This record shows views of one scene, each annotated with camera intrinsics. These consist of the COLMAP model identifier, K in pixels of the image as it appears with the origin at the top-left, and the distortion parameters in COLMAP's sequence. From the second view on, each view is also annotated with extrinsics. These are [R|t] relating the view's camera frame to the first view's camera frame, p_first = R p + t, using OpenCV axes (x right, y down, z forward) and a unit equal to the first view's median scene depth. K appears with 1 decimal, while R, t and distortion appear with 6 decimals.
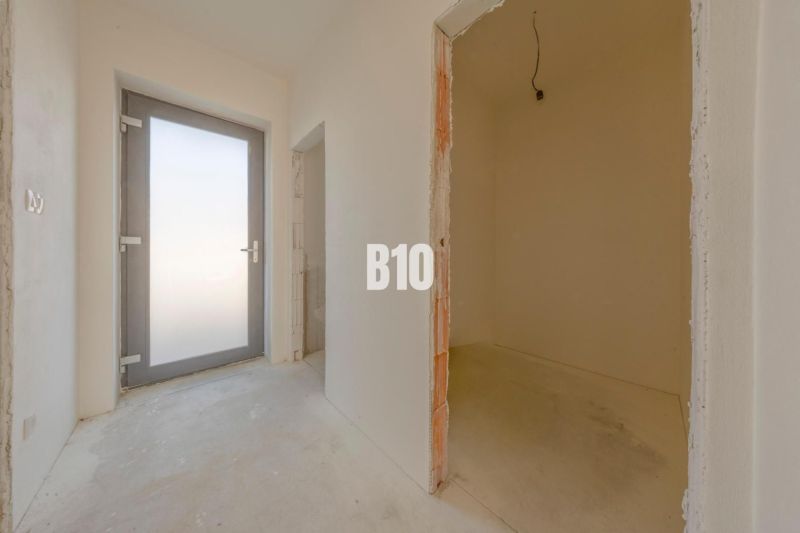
lens RADIAL K [[235.4, 0, 395.2], [0, 235.4, 253.4], [0, 0, 1]] dist [-0.000759, -0.000143]
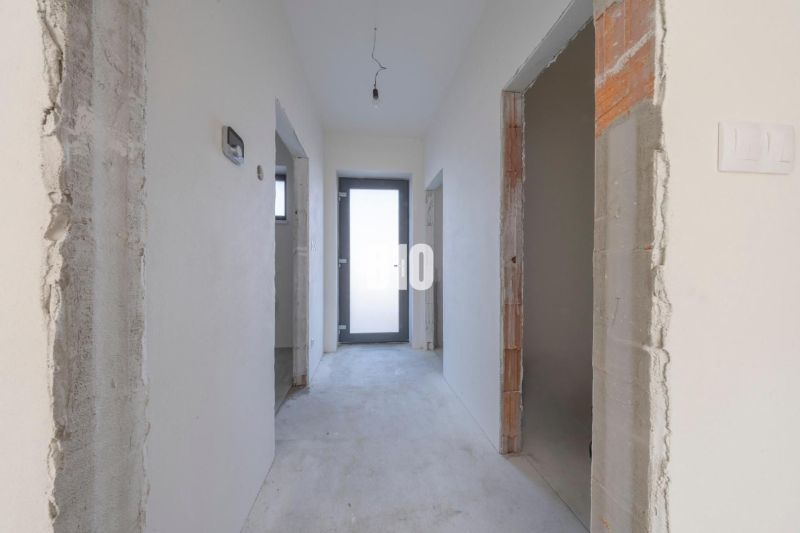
lens RADIAL K [[235.4, 0, 400.8], [0, 235.4, 268.2], [0, 0, 1]] dist [-0.000759, -0.000143]
pose [[0.825141, 0.001544, -0.564924, 0.369766], [0.000165, 0.999996, 0.002974, -0.005492], [0.564926, -0.002547, 0.825137, -0.330060]]
